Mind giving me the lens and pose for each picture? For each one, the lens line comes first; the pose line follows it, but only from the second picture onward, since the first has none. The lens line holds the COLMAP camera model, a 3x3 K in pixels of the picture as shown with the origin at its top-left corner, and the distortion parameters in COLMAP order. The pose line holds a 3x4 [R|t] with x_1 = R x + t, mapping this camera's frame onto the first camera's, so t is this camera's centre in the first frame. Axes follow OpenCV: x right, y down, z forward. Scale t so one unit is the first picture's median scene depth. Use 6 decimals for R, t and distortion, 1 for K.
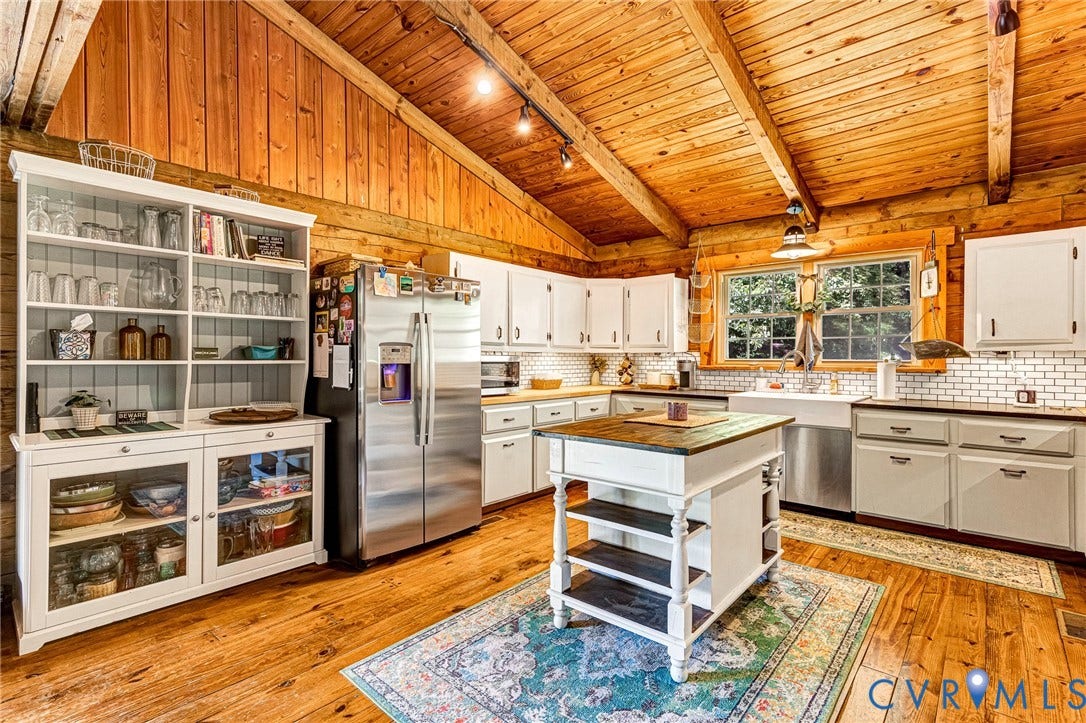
lens RADIAL K [[529.3, 0, 544.6], [0, 529.3, 361.7], [0, 0, 1]] dist [0.011554, -0.000245]
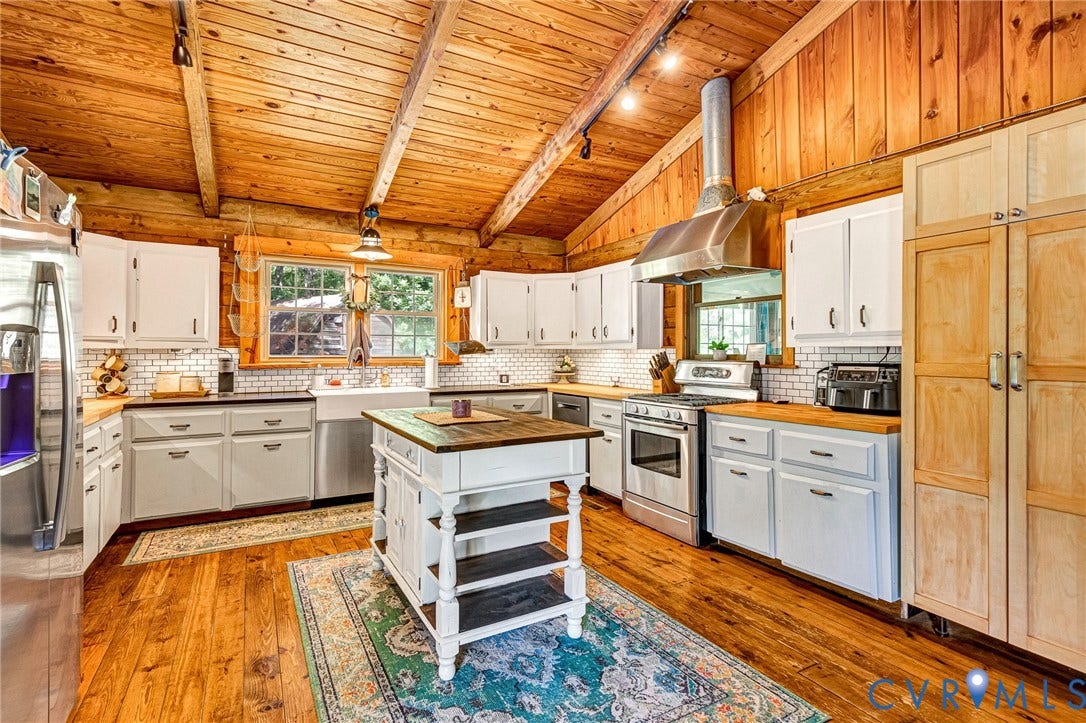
lens RADIAL K [[529.3, 0, 552.3], [0, 529.3, 349.8], [0, 0, 1]] dist [0.011554, -0.000245]
pose [[0.313508, 0.001589, 0.949584, -0.427679], [0.011900, 0.999914, -0.005602, -0.006184], [-0.949511, 0.013056, 0.313462, 0.343154]]
